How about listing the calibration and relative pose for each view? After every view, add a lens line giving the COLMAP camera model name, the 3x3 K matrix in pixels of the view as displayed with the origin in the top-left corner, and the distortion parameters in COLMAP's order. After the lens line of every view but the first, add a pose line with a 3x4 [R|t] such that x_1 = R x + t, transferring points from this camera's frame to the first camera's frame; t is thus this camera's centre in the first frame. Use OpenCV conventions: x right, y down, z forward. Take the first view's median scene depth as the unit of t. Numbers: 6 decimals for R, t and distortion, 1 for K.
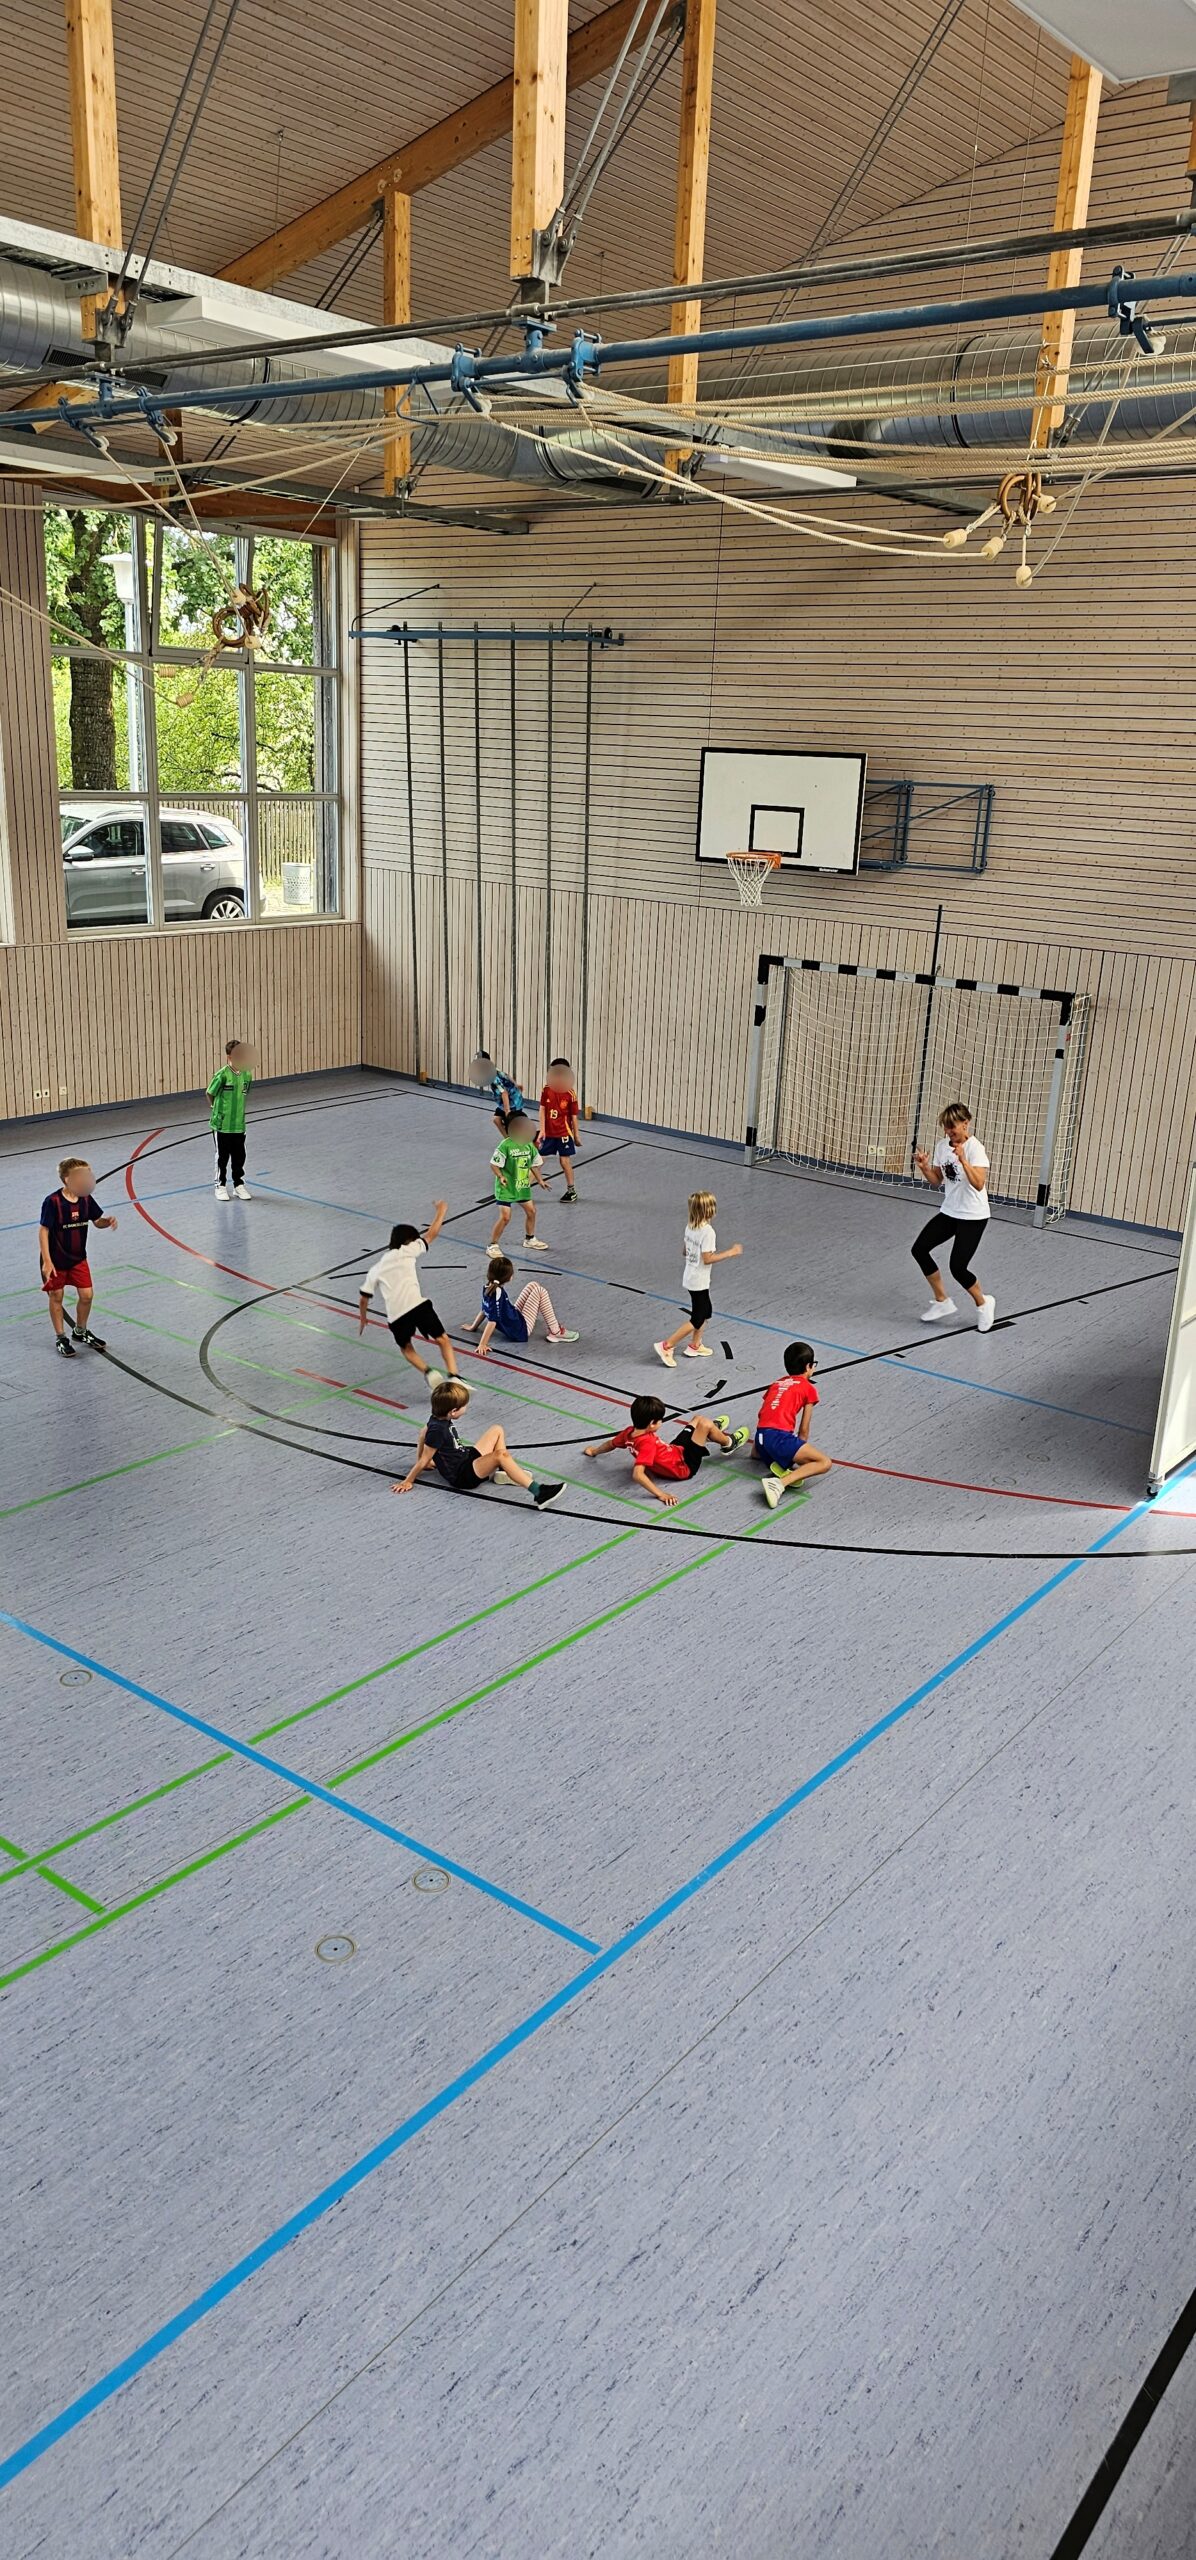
lens RADIAL K [[1729.1, 0, 586.8], [0, 1729.1, 1305.6], [0, 0, 1]] dist [0.060364, -0.051636]
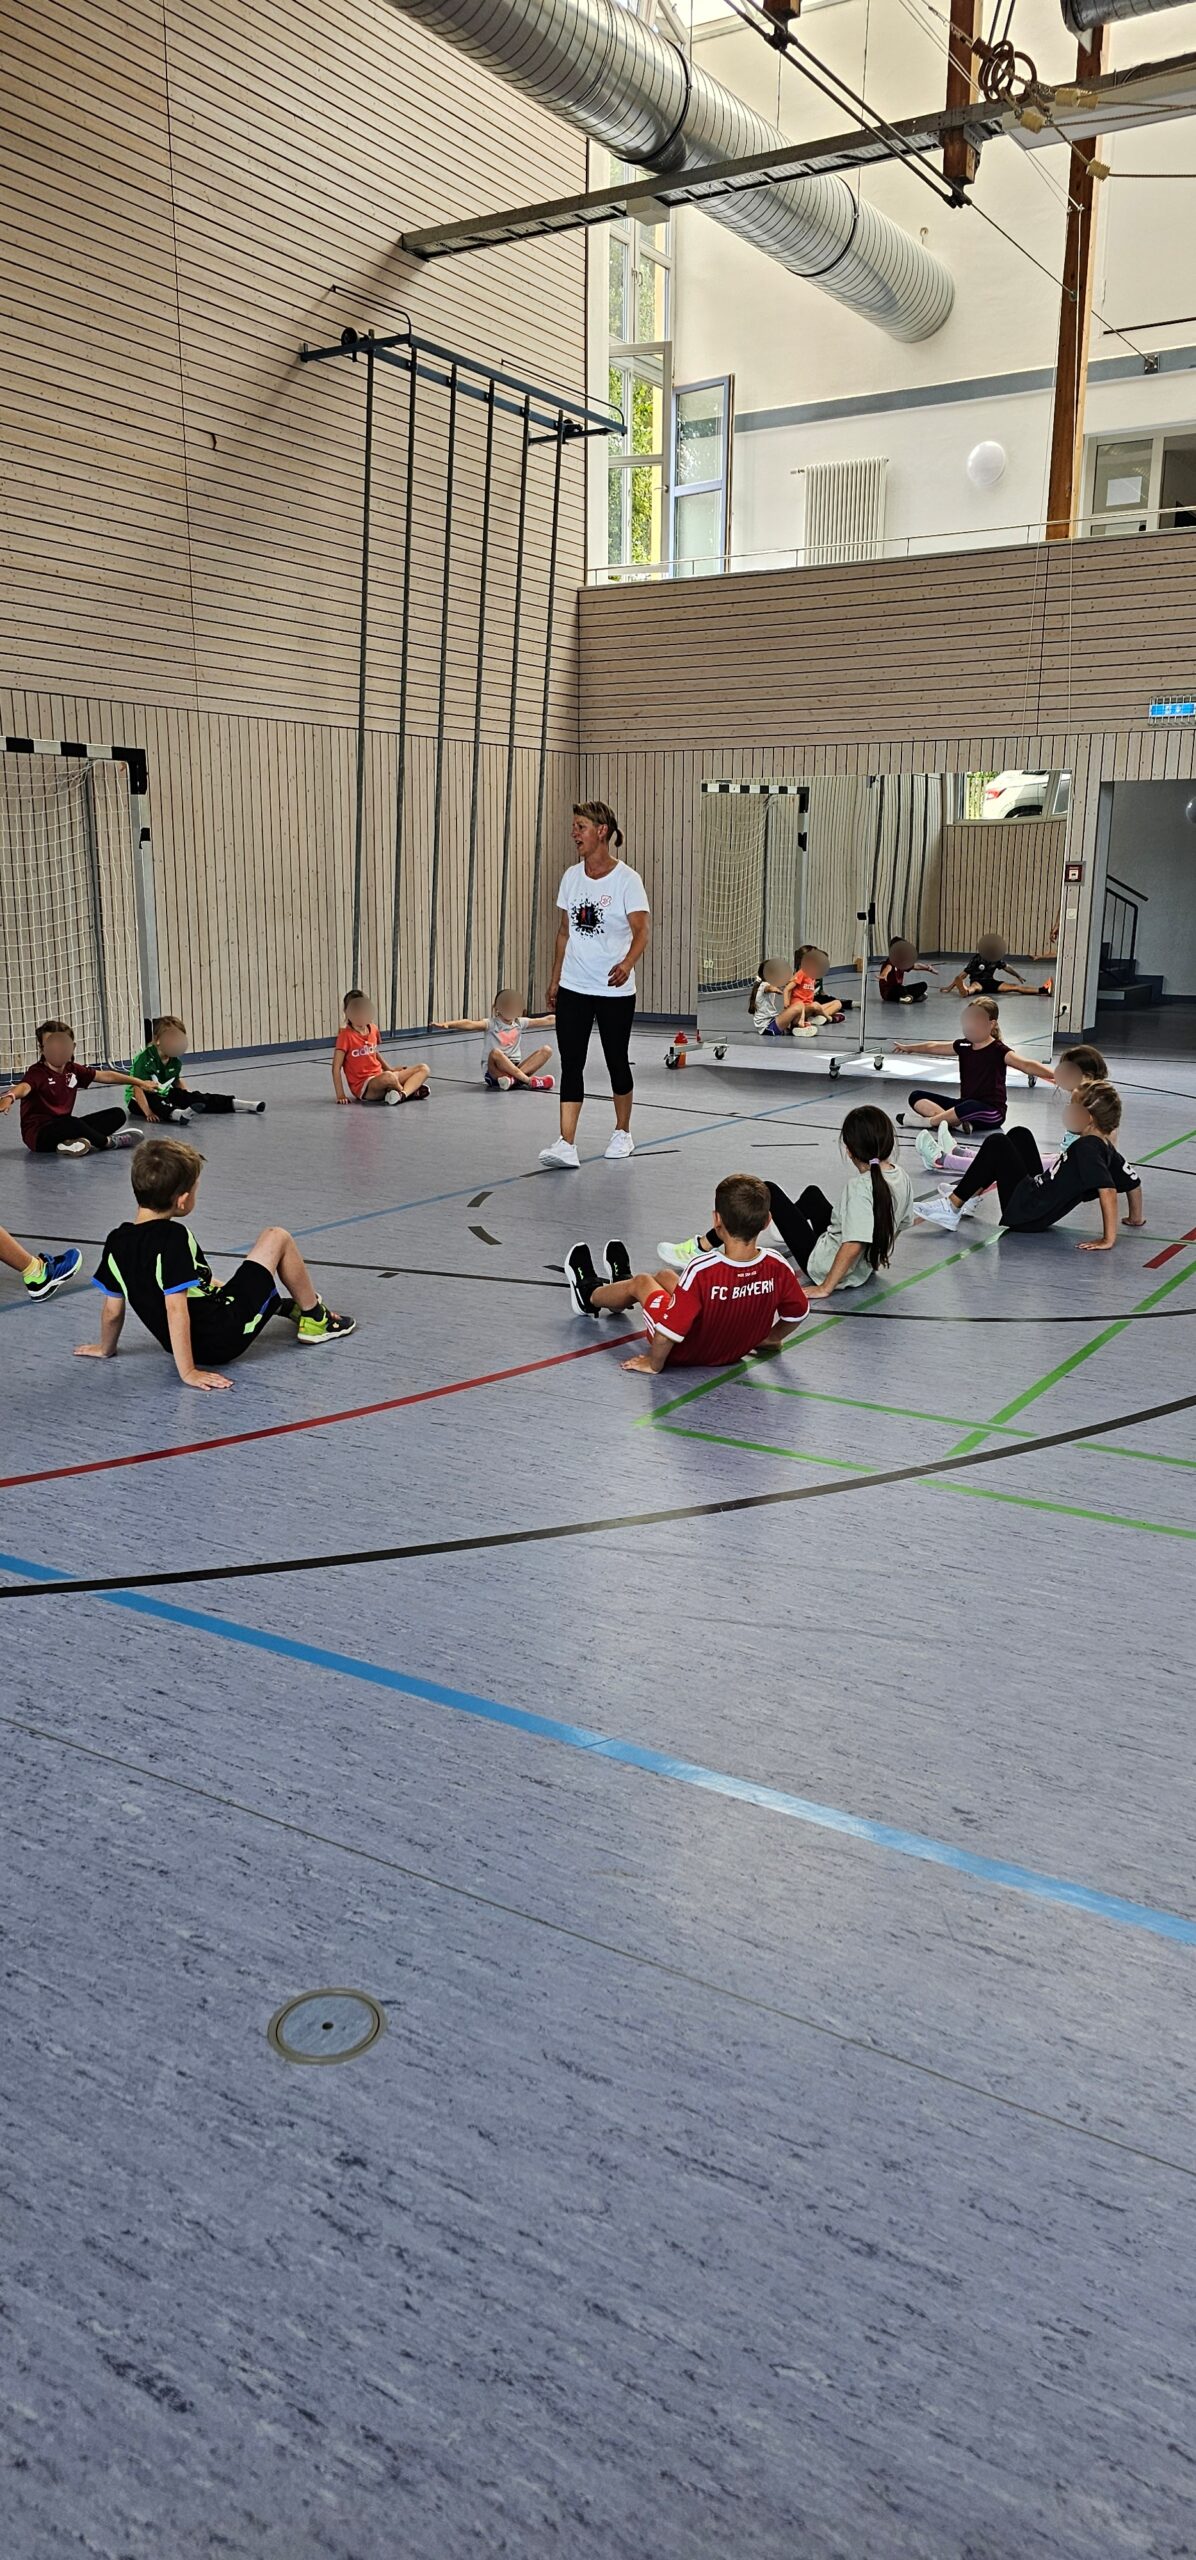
lens RADIAL K [[1729.1, 0, 598.9], [0, 1729.1, 1297.6], [0, 0, 1]] dist [0.060364, -0.051636]
pose [[-0.106522, -0.272290, 0.956301, -0.496098], [0.302730, 0.907231, 0.292040, -0.120972], [-0.947105, 0.320609, -0.014210, 0.866868]]
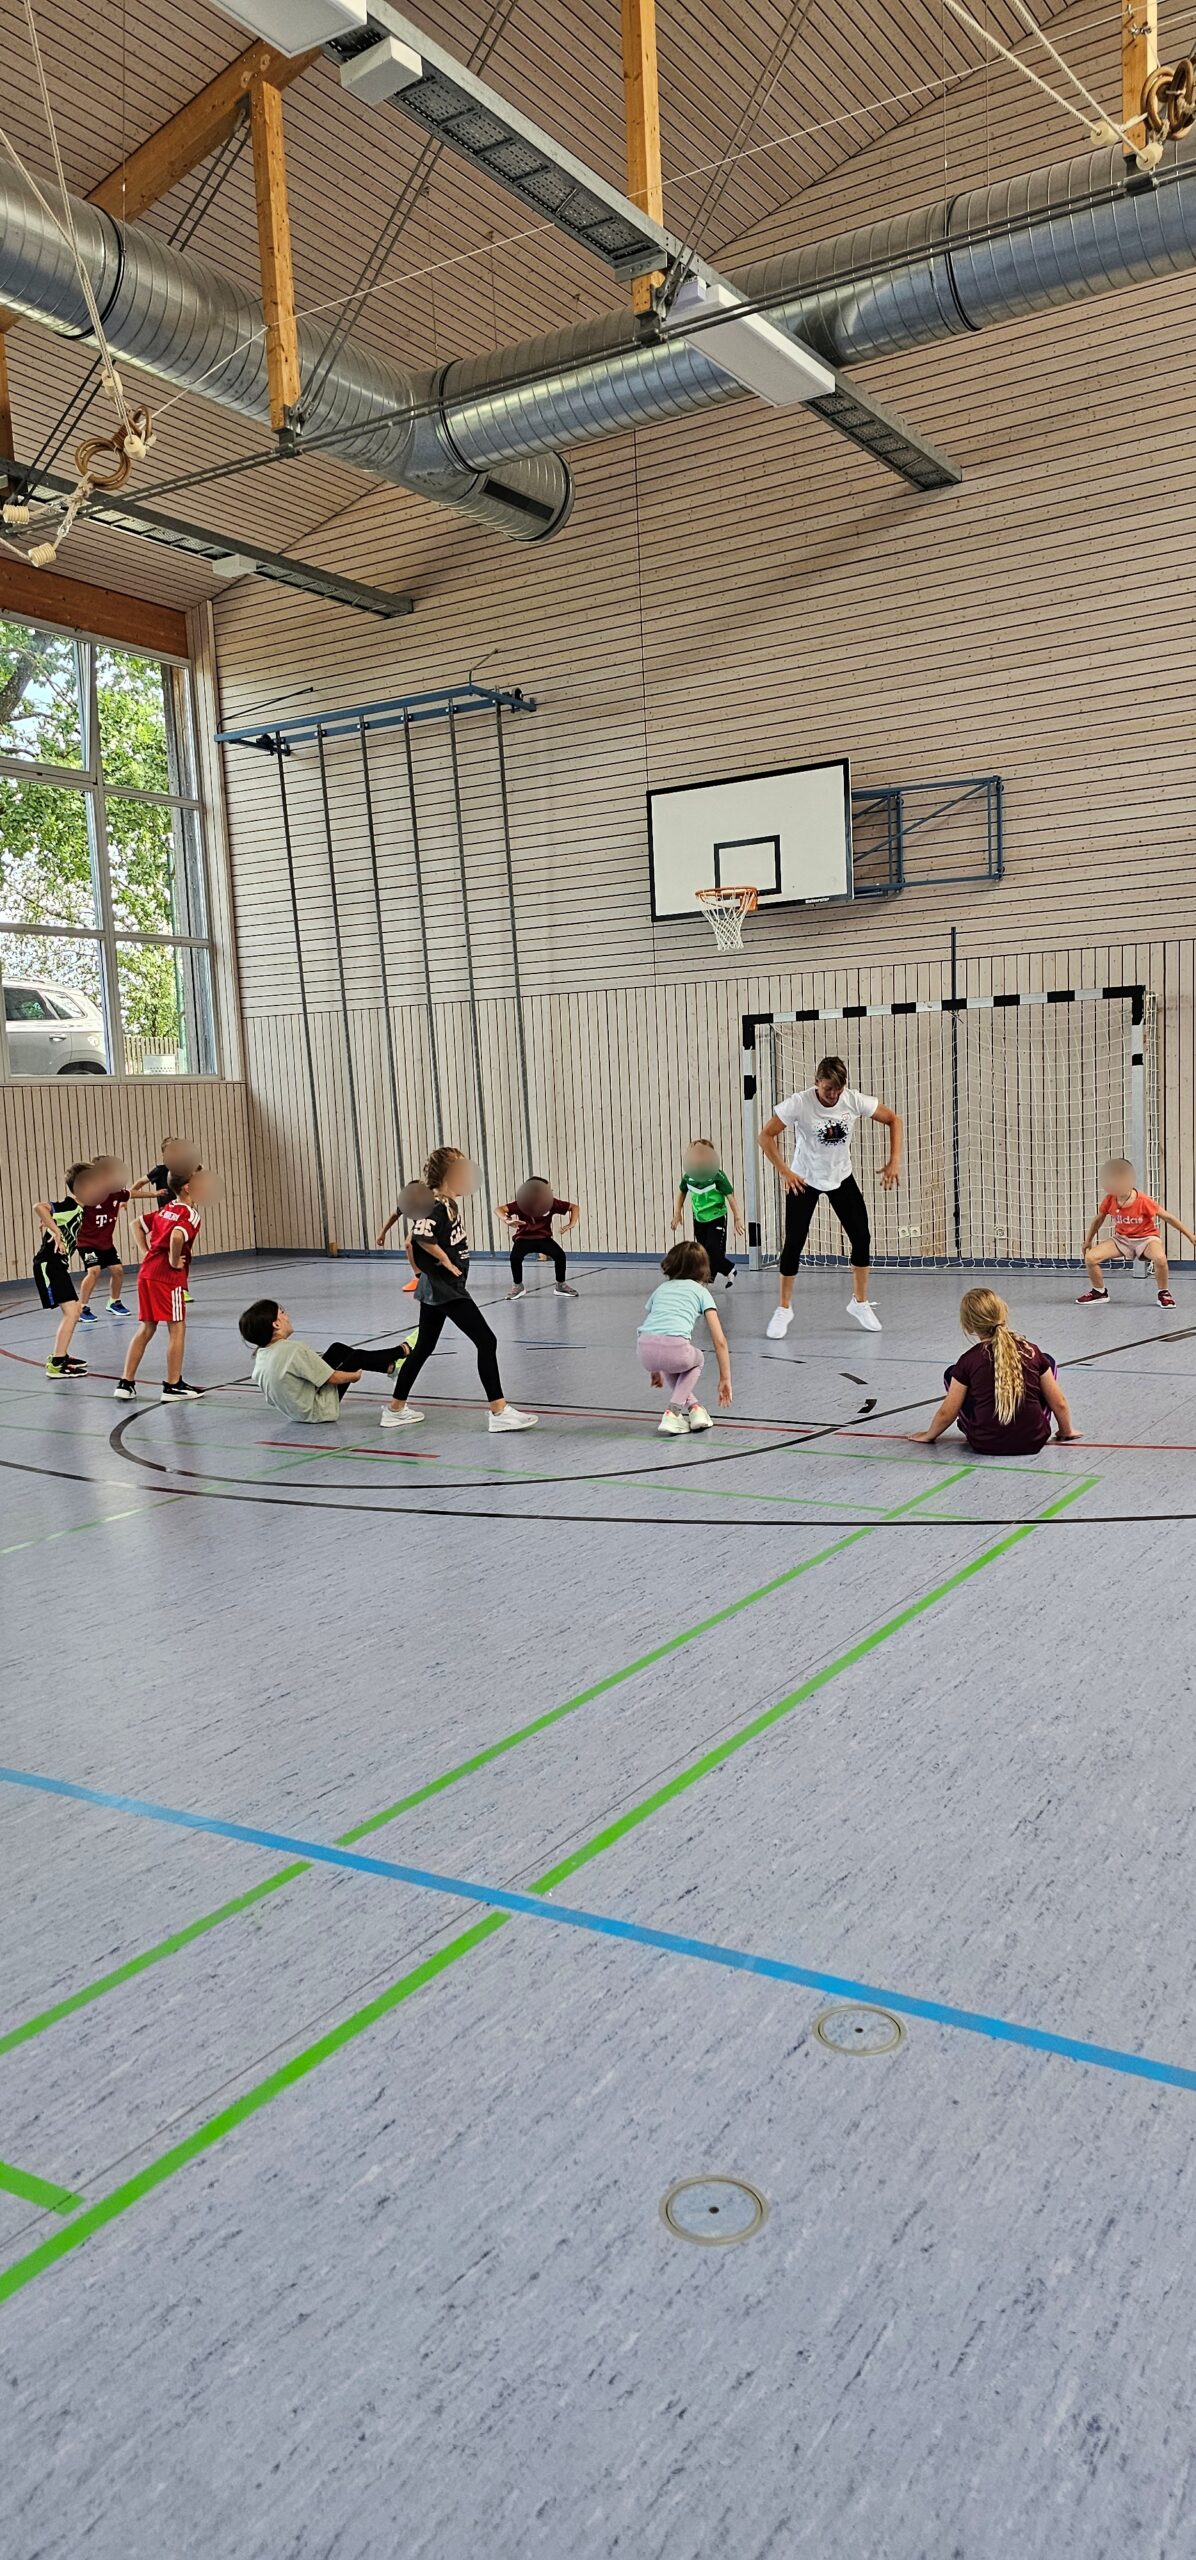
lens RADIAL K [[1729.1, 0, 590.0], [0, 1729.1, 1296.5], [0, 0, 1]] dist [0.060364, -0.051636]
pose [[0.990492, -0.094553, 0.099928, -0.075660], [0.113417, 0.972348, -0.204147, 0.100119], [-0.077862, 0.213540, 0.973827, 0.235341]]
